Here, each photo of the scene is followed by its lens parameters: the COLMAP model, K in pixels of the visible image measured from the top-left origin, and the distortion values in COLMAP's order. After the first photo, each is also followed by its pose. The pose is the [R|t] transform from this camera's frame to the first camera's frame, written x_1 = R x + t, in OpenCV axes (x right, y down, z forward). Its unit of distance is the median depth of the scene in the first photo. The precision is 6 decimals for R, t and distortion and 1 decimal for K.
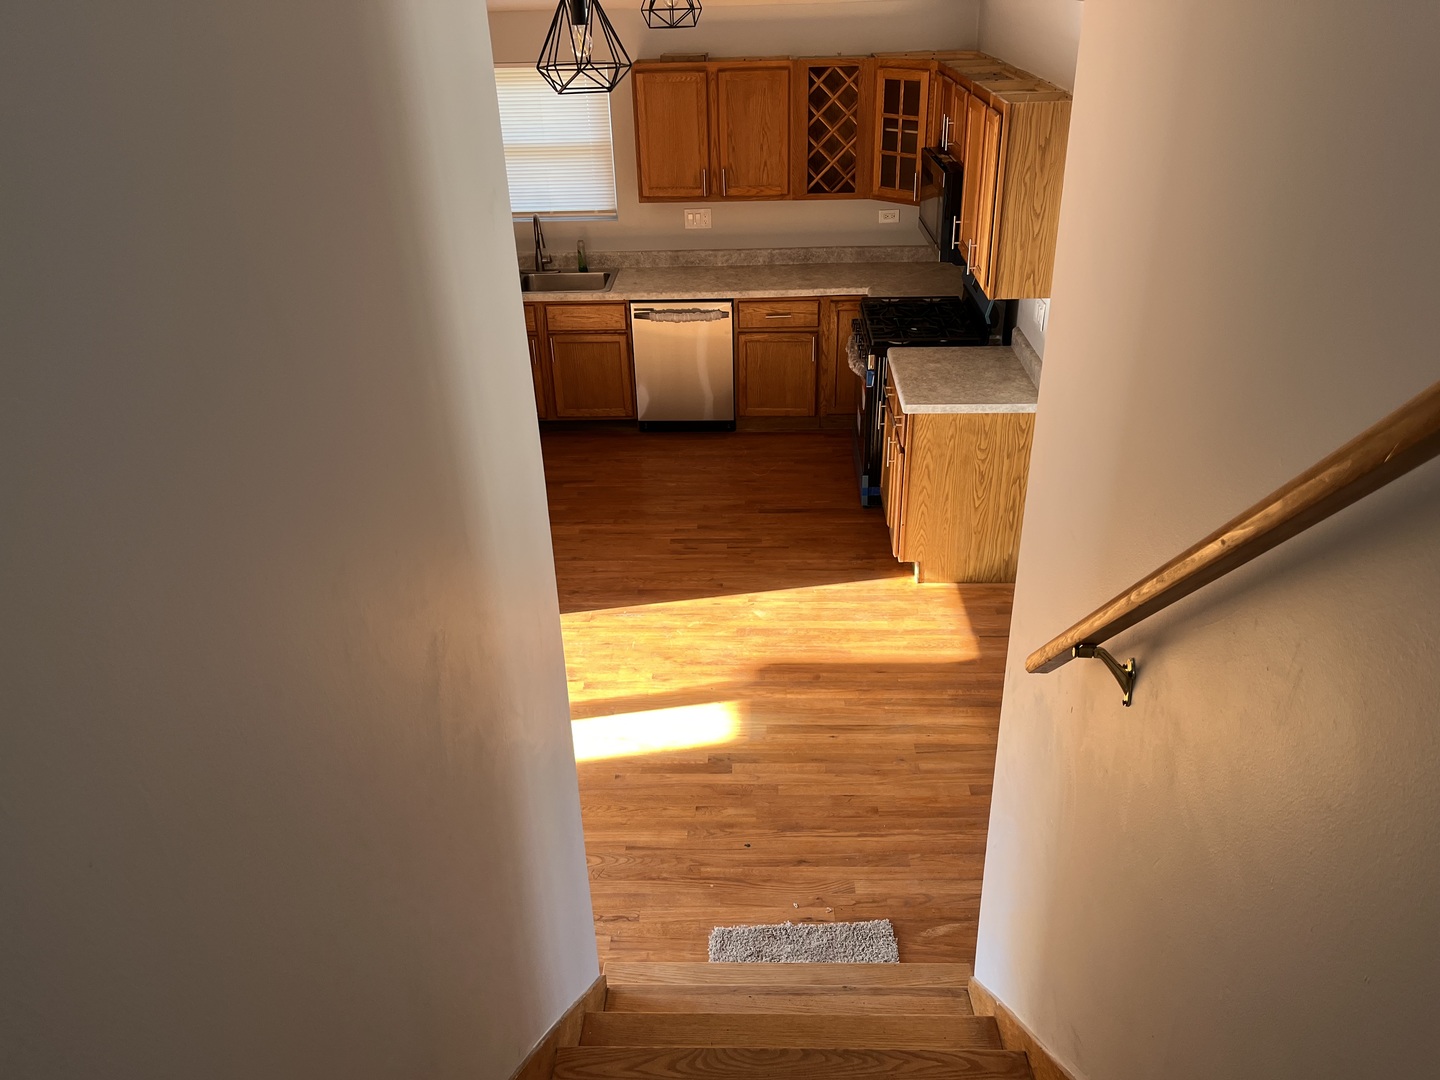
lens RADIAL K [[1083.0, 0, 723.7], [0, 1083.0, 528.6], [0, 0, 1]] dist [0.061979, -0.082601]
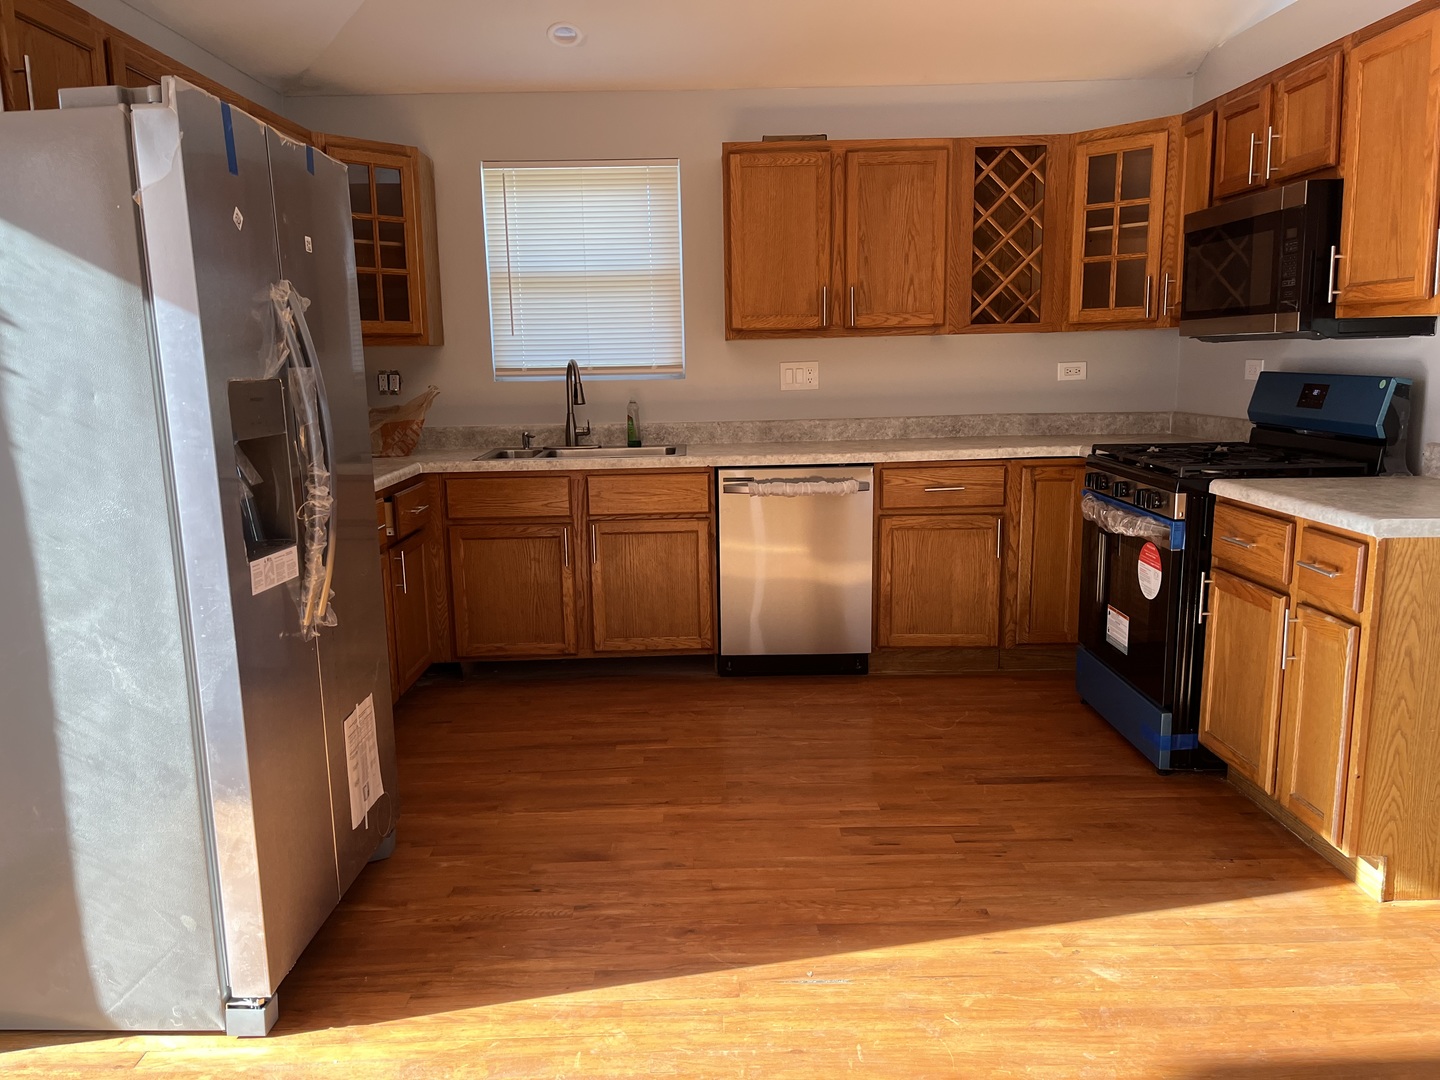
lens RADIAL K [[1083.0, 0, 709.3], [0, 1083.0, 551.3], [0, 0, 1]] dist [0.061979, -0.082601]
pose [[0.999186, -0.001685, 0.040307, -0.125053], [0.013646, 0.954349, -0.298381, 0.035914], [-0.037964, 0.298688, 0.953595, 0.416864]]
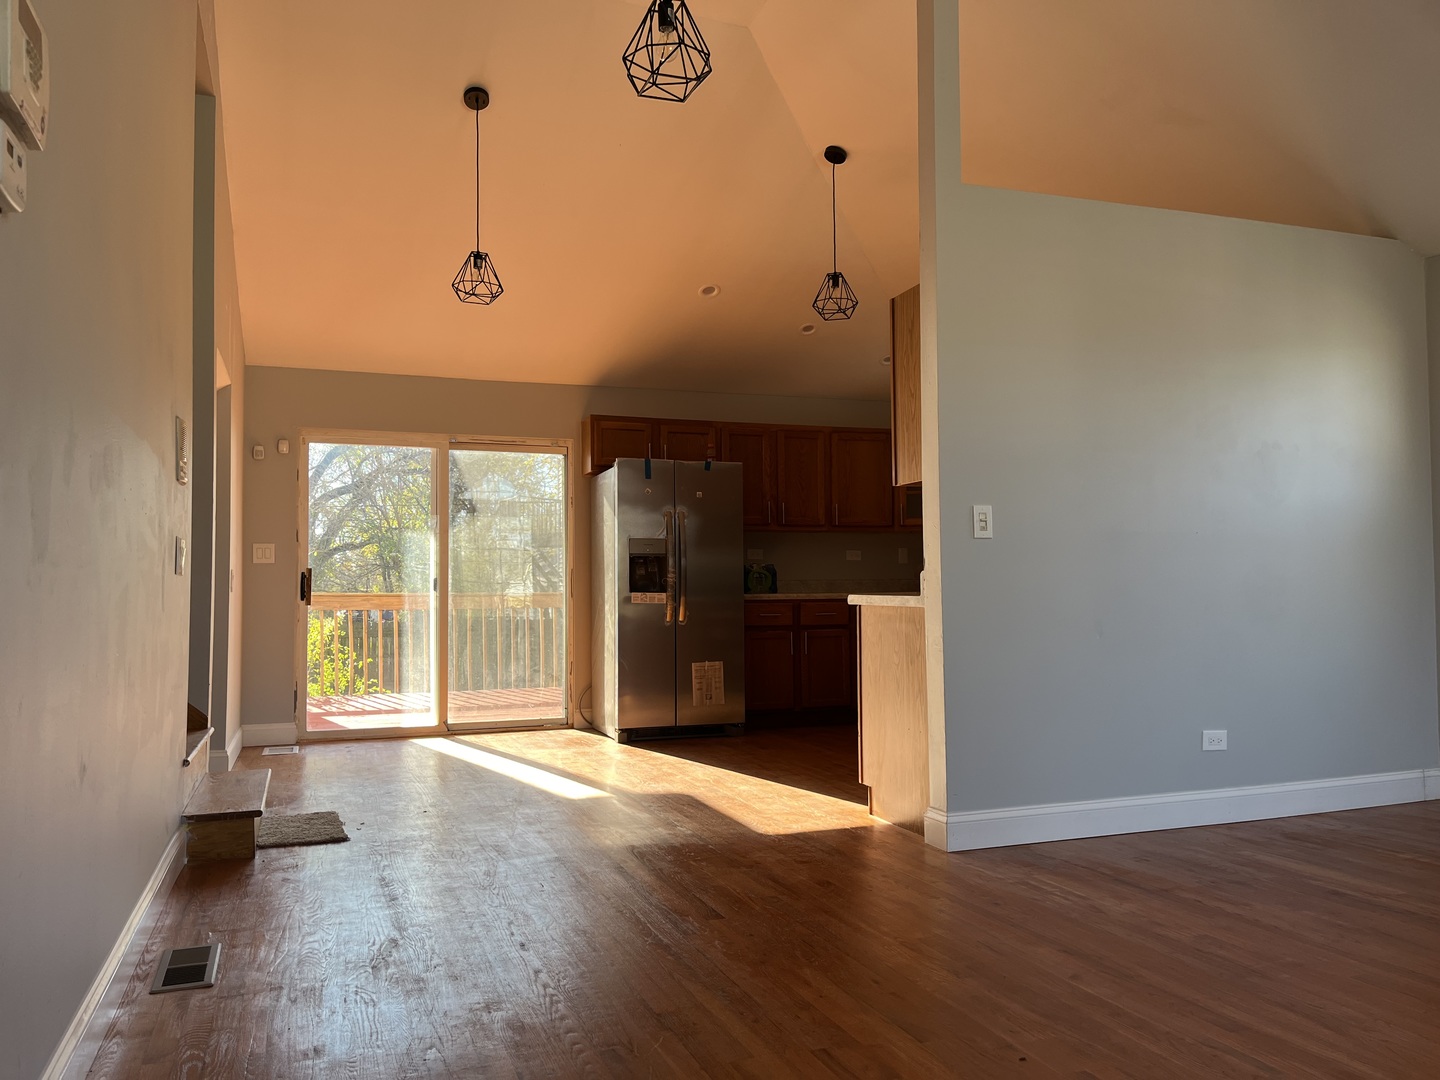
lens RADIAL K [[1083.0, 0, 712.2], [0, 1083.0, 545.9], [0, 0, 1]] dist [0.061979, -0.082601]
pose [[0.372035, -0.016594, -0.928070, 0.811455], [-0.428827, 0.883671, -0.187703, 0.066781], [0.823224, 0.467814, 0.321641, 0.434545]]
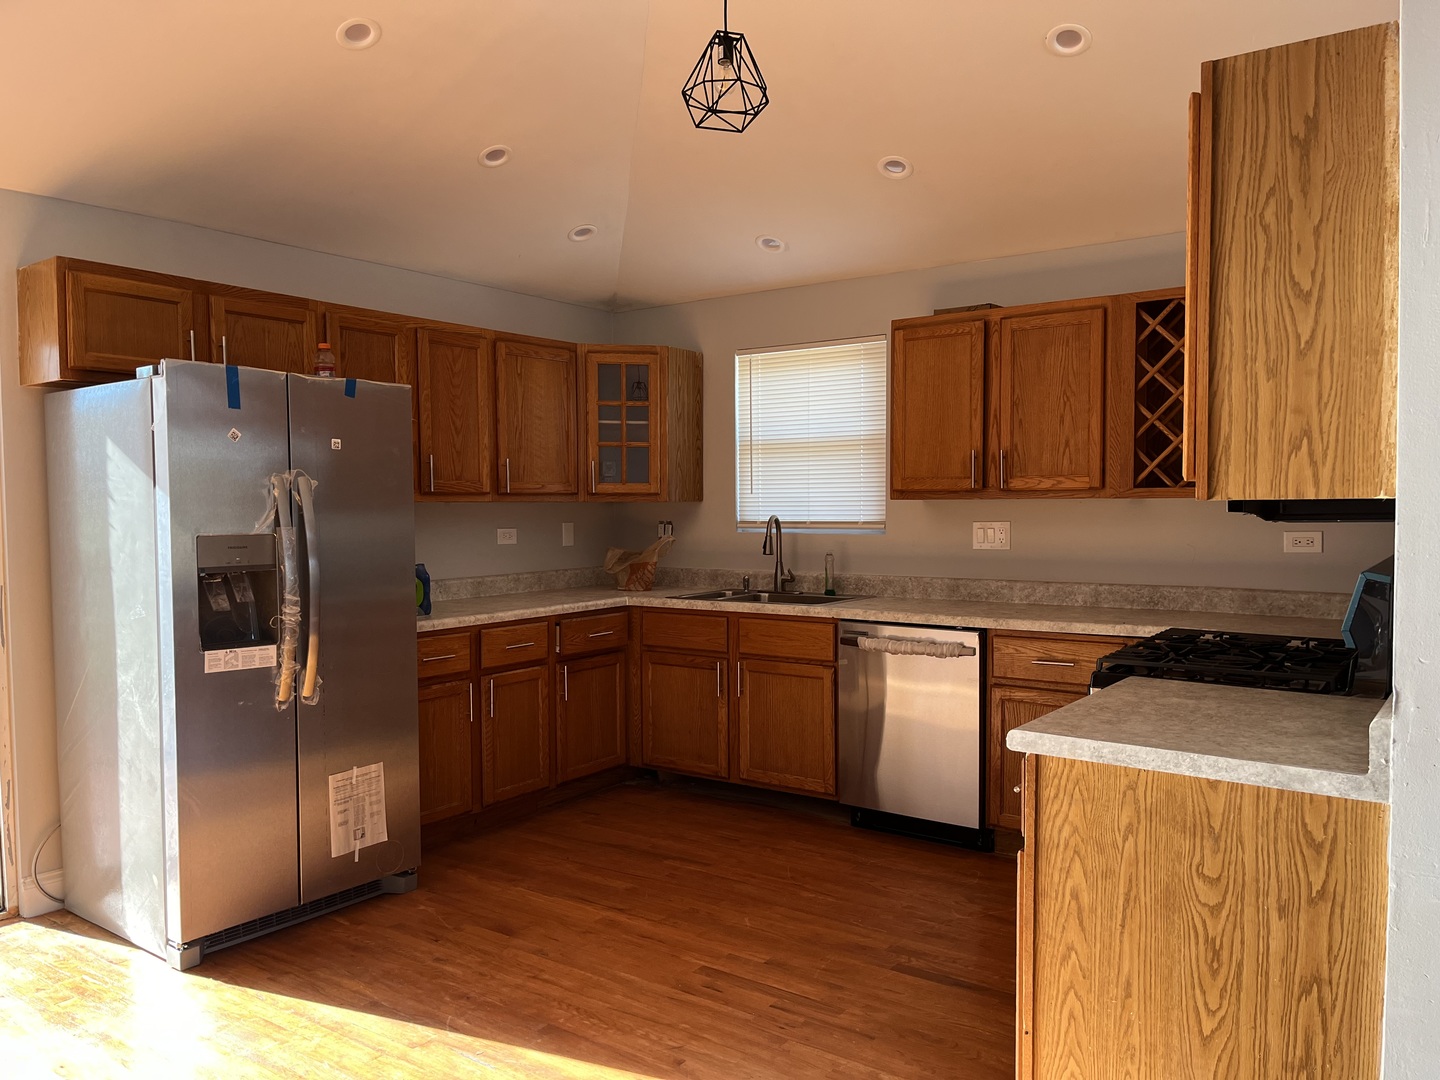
lens RADIAL K [[1083.0, 0, 719.9], [0, 1083.0, 550.2], [0, 0, 1]] dist [0.061979, -0.082601]
pose [[0.833069, 0.045390, -0.551304, 0.243107], [-0.269022, 0.904073, -0.332083, 0.000170], [0.483346, 0.424961, 0.765366, 0.442352]]
